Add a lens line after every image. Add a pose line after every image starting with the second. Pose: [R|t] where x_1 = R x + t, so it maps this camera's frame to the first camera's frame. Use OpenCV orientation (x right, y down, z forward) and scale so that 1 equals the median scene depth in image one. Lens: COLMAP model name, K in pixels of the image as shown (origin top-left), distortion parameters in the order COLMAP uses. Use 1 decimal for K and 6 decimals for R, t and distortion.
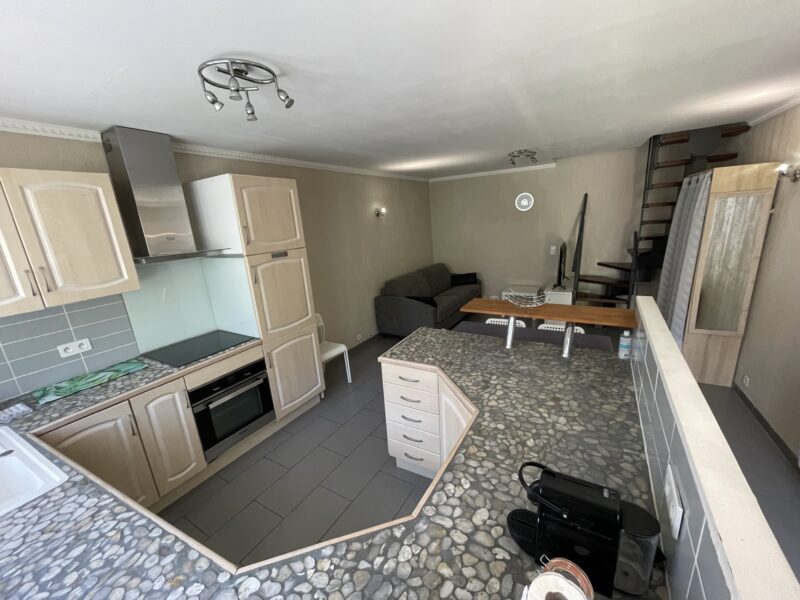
lens RADIAL K [[323.1, 0, 396.4], [0, 323.1, 305.2], [0, 0, 1]] dist [-0.000863, 0.000017]
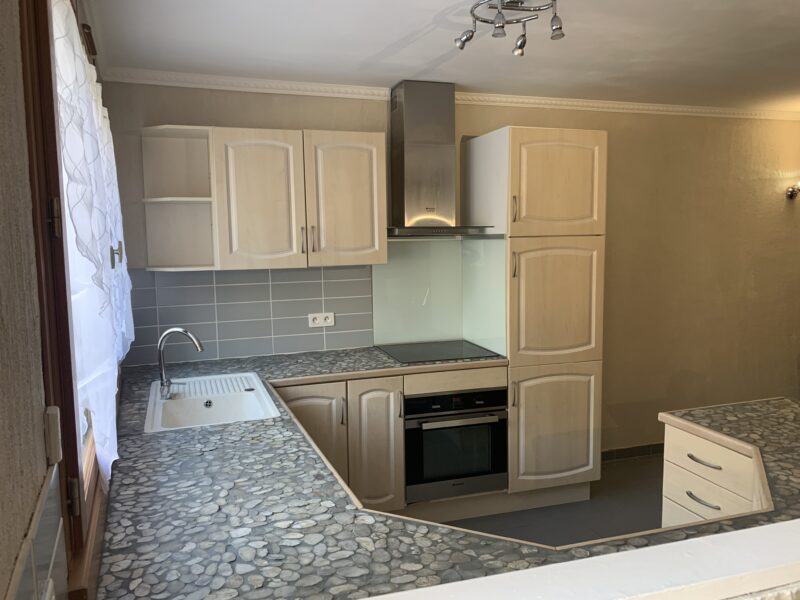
lens RADIAL K [[617.7, 0, 400.0], [0, 617.7, 300.0], [0, 0, 1]] dist [0.139754, -0.276507]
pose [[0.745380, 0.127320, -0.654368, 0.324881], [-0.211407, 0.976072, -0.050896, 0.124894], [0.632231, 0.176274, 0.754461, -0.199972]]
